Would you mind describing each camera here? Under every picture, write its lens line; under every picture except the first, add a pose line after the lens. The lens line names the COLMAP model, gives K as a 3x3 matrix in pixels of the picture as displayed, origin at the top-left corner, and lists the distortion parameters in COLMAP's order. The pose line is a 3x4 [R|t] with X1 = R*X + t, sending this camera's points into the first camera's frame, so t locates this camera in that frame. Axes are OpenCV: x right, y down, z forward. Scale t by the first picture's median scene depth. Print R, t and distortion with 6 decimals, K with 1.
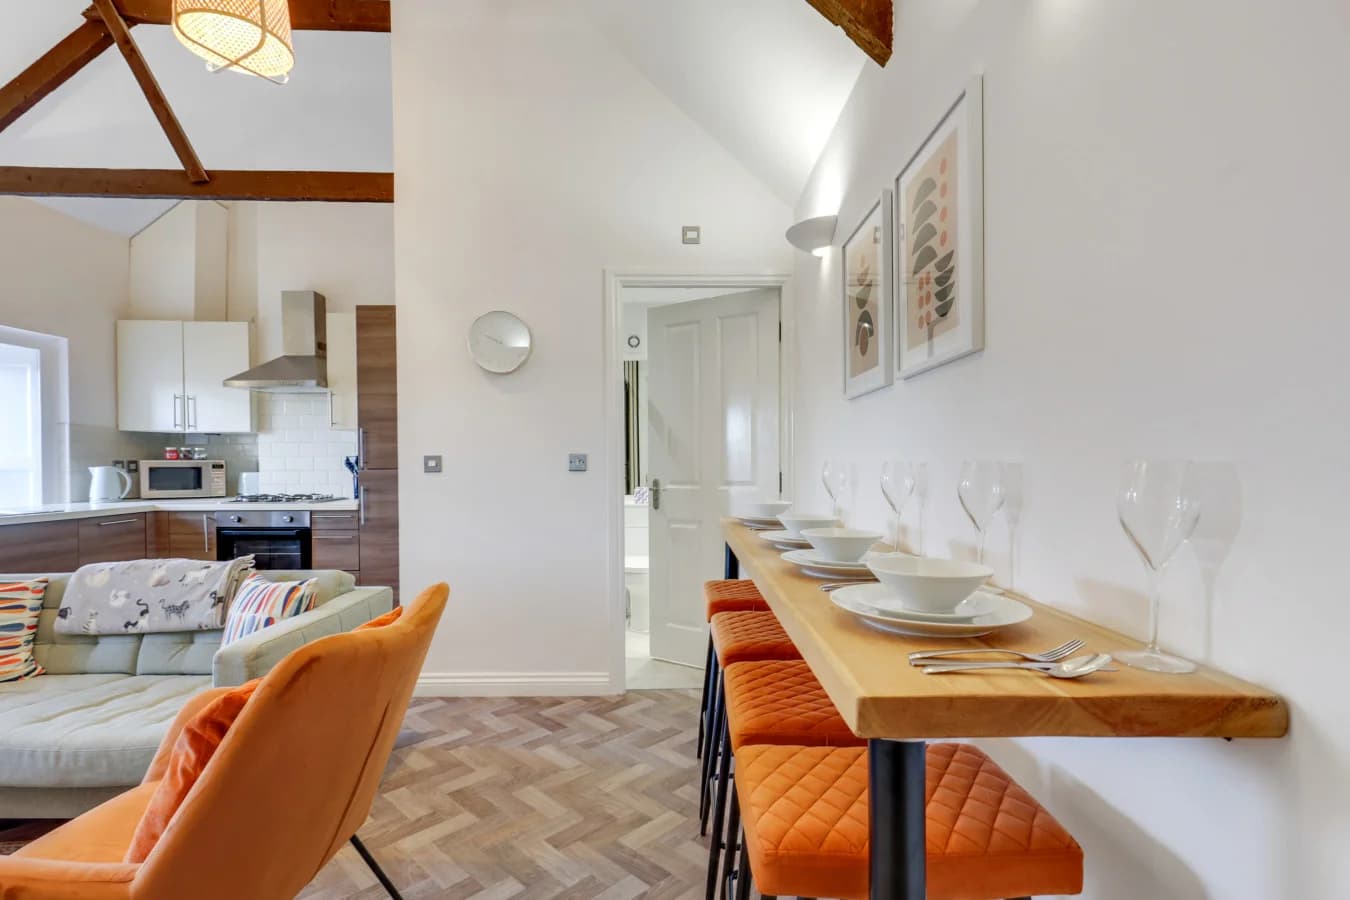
lens RADIAL K [[627.2, 0, 662.2], [0, 627.2, 476.8], [0, 0, 1]] dist [0.001977, -0.001782]
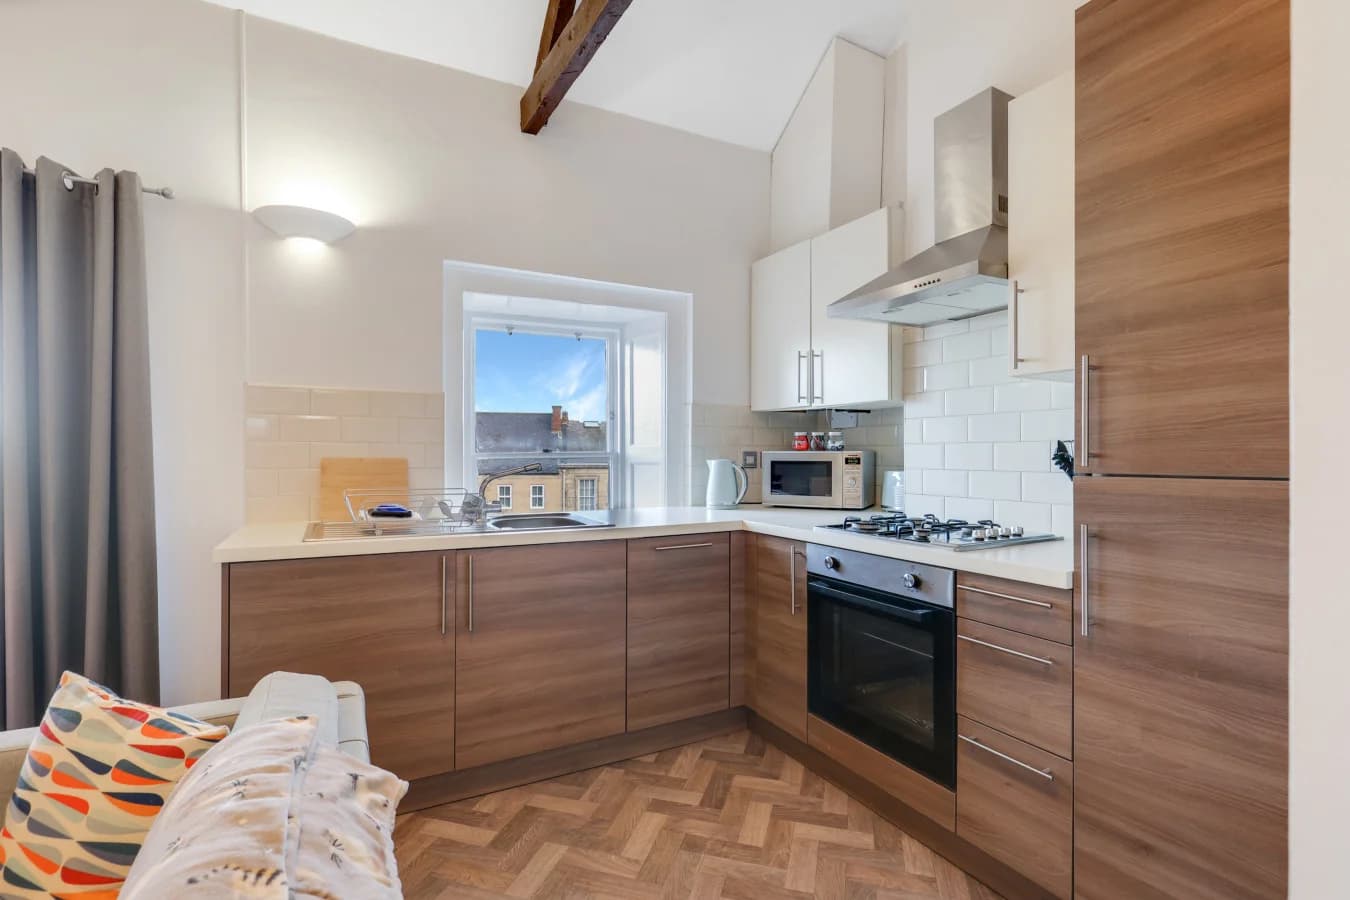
lens RADIAL K [[627.2, 0, 679.9], [0, 627.2, 455.9], [0, 0, 1]] dist [0.001977, -0.001782]
pose [[0.477255, 0.004061, -0.878755, -0.267922], [-0.022101, 0.999728, -0.007383, -0.014269], [0.878487, 0.022945, 0.477215, 0.608865]]
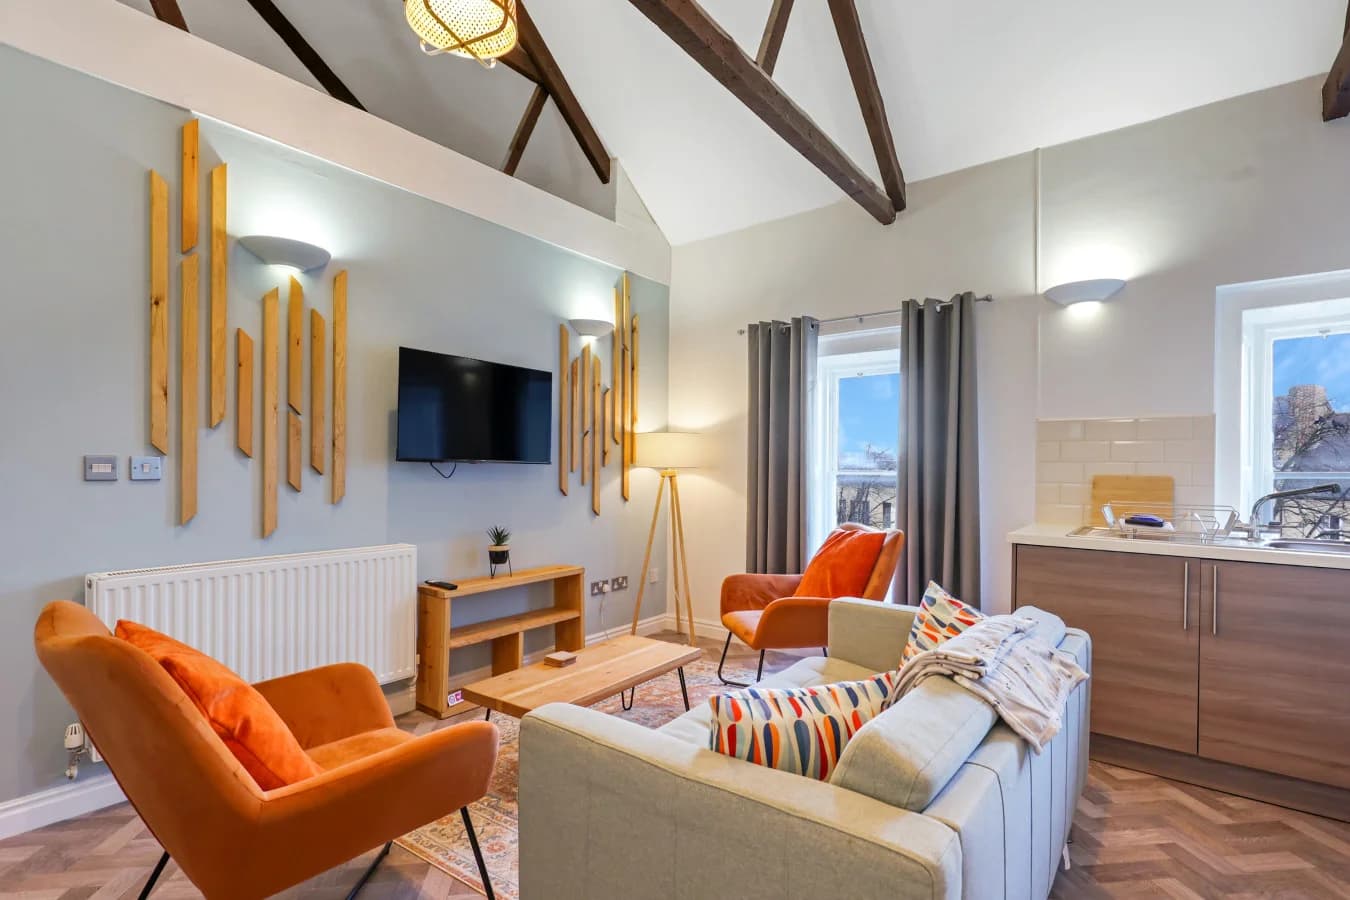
lens RADIAL K [[627.2, 0, 678.0], [0, 627.2, 473.0], [0, 0, 1]] dist [0.001977, -0.001782]
pose [[-0.623948, 0.003652, -0.781457, -0.072532], [-0.024257, 0.999417, 0.024038, -0.017716], [0.781089, 0.033954, -0.623496, 0.671327]]
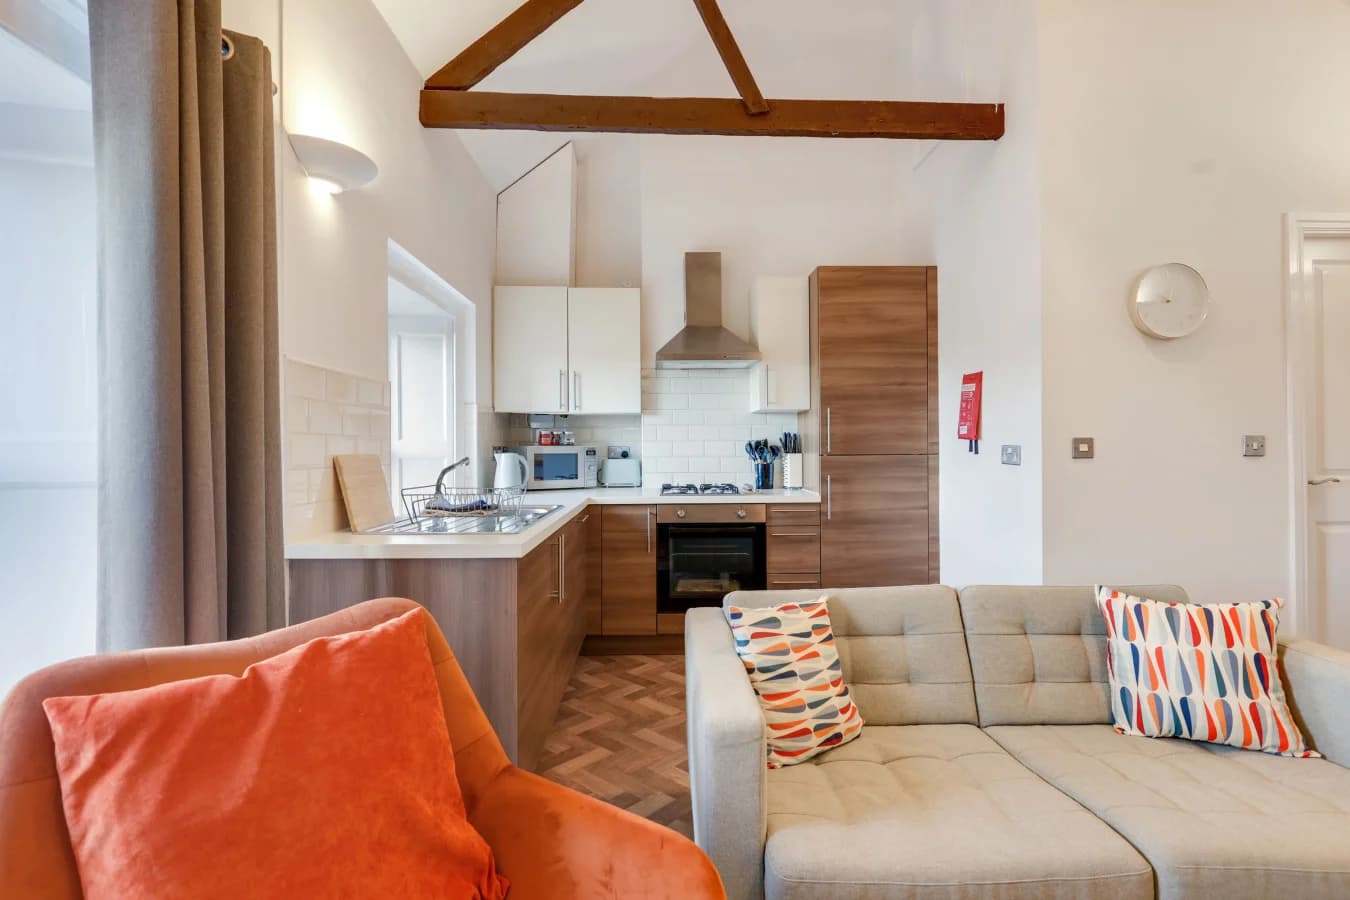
lens RADIAL K [[627.2, 0, 681.5], [0, 627.2, 450.3], [0, 0, 1]] dist [0.001977, -0.001782]
pose [[0.999624, -0.003609, 0.027181, -0.670187], [0.004146, 0.999797, -0.019703, -0.002596], [-0.027104, 0.019808, 0.999436, 0.134557]]
